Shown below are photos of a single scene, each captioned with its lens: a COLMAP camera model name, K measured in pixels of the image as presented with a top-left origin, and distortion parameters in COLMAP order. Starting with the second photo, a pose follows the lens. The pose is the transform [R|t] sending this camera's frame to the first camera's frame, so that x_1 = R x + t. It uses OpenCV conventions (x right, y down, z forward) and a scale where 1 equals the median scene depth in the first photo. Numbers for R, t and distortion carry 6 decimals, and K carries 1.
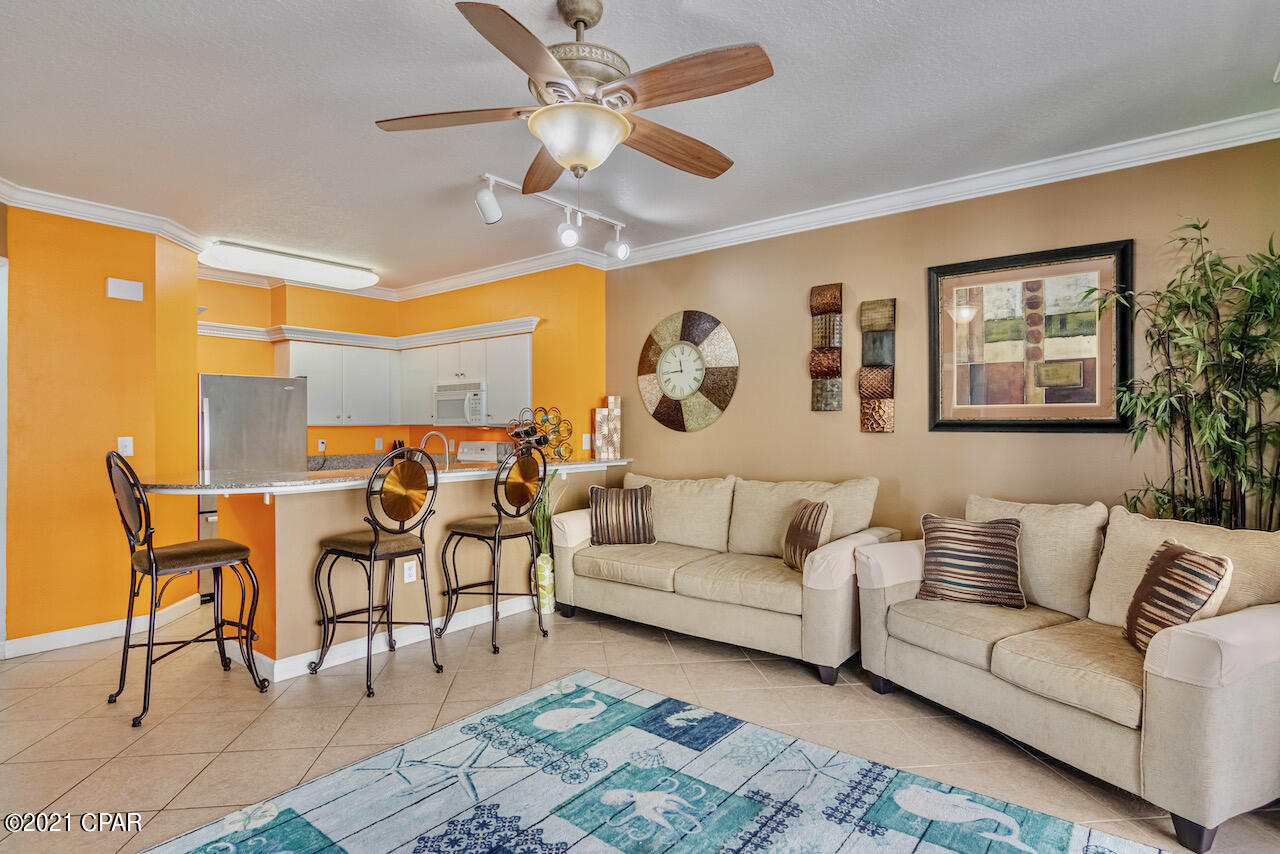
lens RADIAL K [[664.0, 0, 627.1], [0, 664.0, 430.0], [0, 0, 1]] dist [-0.001567, 0.000065]
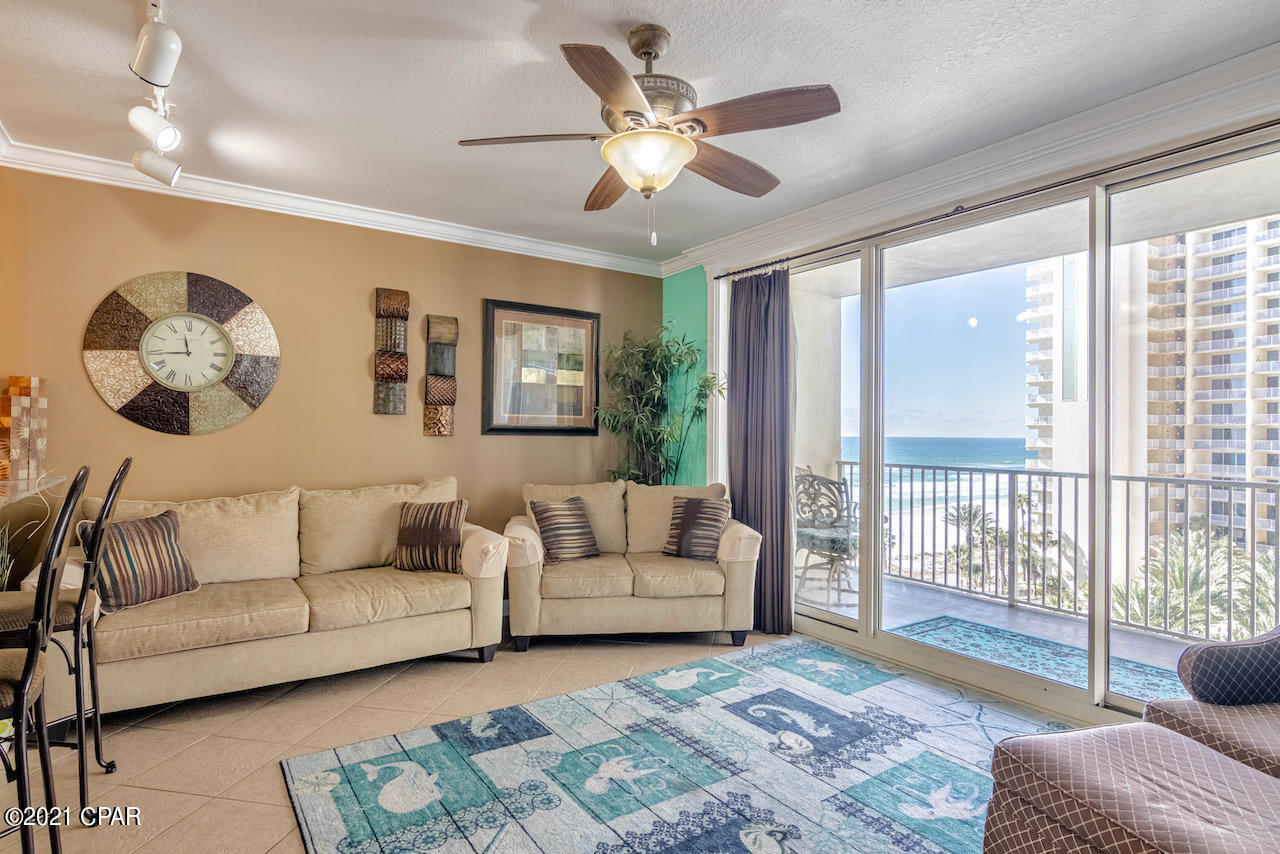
lens RADIAL K [[664.0, 0, 627.1], [0, 664.0, 430.0], [0, 0, 1]] dist [-0.001567, 0.000065]
pose [[0.290678, 0.007220, 0.956794, -0.656133], [-0.003521, 0.999973, -0.006476, 0.000406], [-0.956814, -0.001487, 0.290696, 0.426096]]
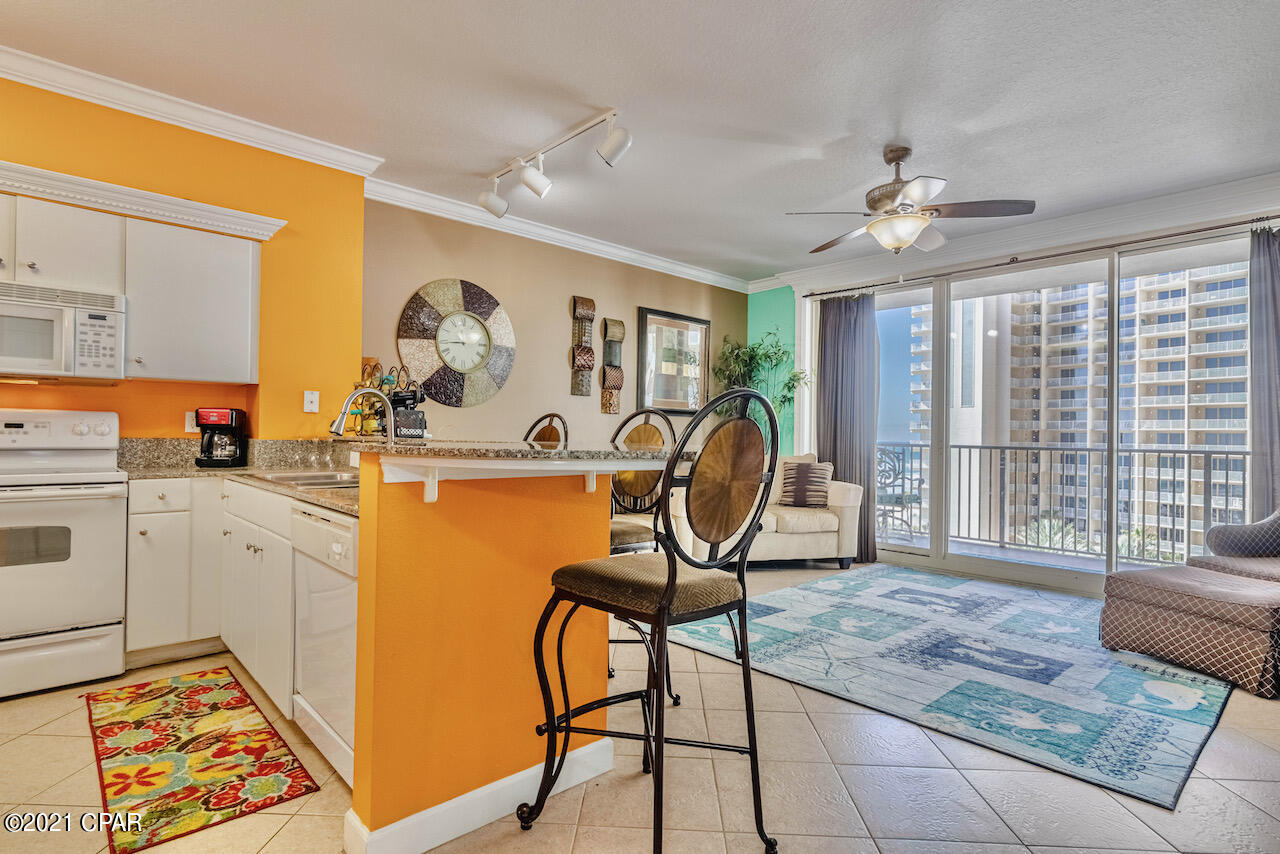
lens RADIAL K [[655.8, 0, 626.3], [0, 655.8, 430.8], [0, 0, 1]] dist [-0.001794, -0.000328]
pose [[0.147502, 0.011518, 0.988995, -1.098586], [-0.009543, 0.999902, -0.010222, 0.059977], [-0.989016, -0.007930, 0.147597, 0.853196]]
